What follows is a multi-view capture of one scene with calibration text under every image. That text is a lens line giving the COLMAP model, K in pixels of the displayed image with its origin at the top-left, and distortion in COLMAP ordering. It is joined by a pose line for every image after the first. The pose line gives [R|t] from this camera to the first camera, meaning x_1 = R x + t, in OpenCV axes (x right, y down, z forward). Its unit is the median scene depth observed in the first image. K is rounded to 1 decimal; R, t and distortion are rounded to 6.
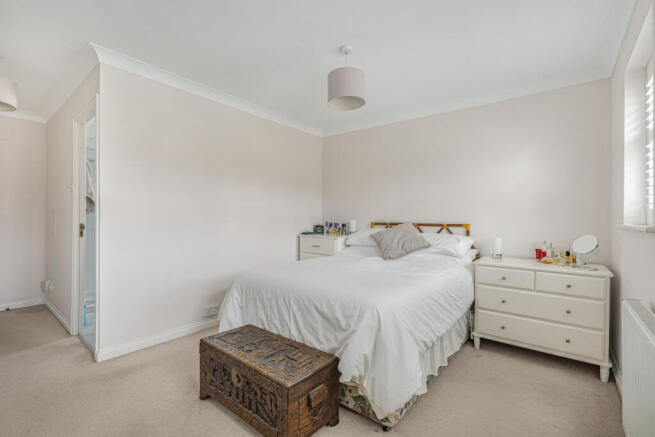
lens RADIAL K [[295.7, 0, 327.5], [0, 295.7, 218.5], [0, 0, 1]] dist [0.000157, 0.000213]
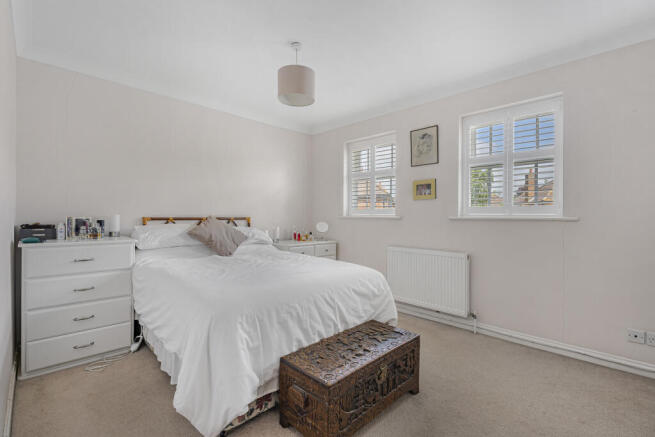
lens RADIAL K [[295.7, 0, 327.5], [0, 295.7, 218.5], [0, 0, 1]] dist [0.000157, 0.000213]
pose [[0.110885, -0.019460, 0.993643, -0.971745], [-0.004818, 0.999786, 0.020118, -0.002259], [-0.993822, -0.007018, 0.110767, 0.803601]]
